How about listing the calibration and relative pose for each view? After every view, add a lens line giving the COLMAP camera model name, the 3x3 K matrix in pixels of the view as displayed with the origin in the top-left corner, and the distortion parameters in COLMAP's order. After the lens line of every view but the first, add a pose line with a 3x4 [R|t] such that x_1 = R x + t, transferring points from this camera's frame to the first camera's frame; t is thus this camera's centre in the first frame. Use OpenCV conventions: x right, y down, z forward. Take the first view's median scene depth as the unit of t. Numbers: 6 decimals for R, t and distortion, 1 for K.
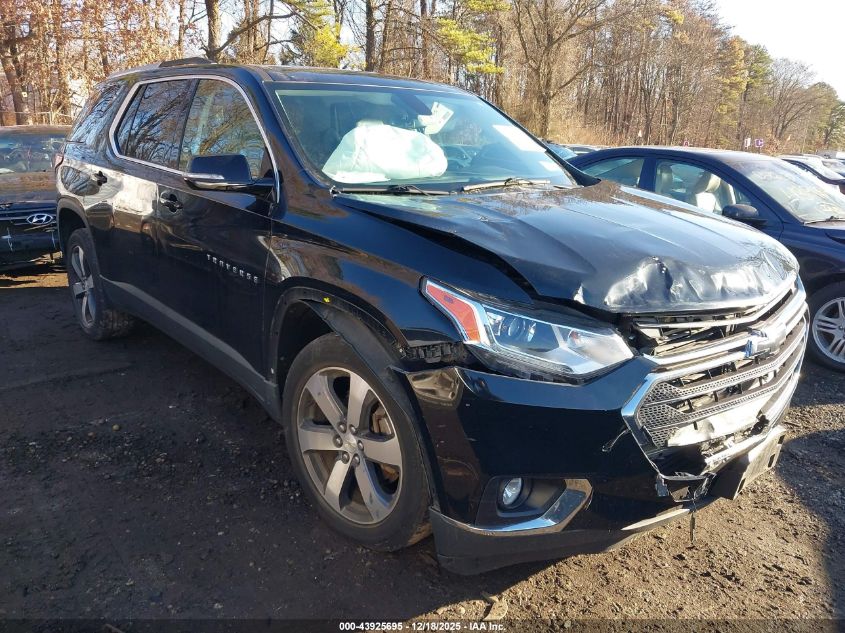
lens RADIAL K [[636.7, 0, 422.5], [0, 636.7, 316.5], [0, 0, 1]] dist [-0.002370, -0.000521]
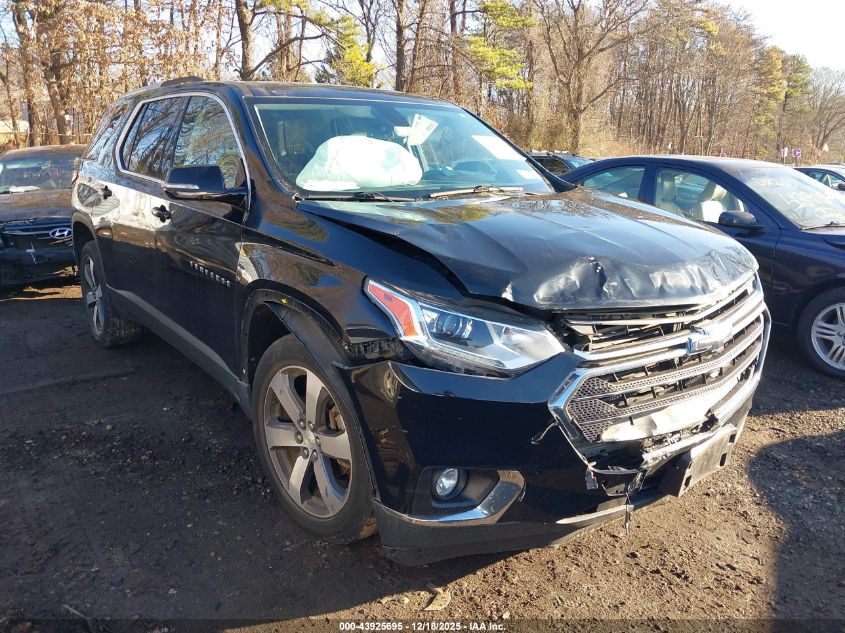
lens RADIAL K [[632.9, 0, 422.5], [0, 632.9, 316.5], [0, 0, 1]] dist [0.000825, 0.000025]
pose [[0.998718, -0.002753, -0.050535, 0.122563], [0.001645, 0.999758, -0.021951, 0.021598], [0.050584, 0.021840, 0.998481, -0.027049]]
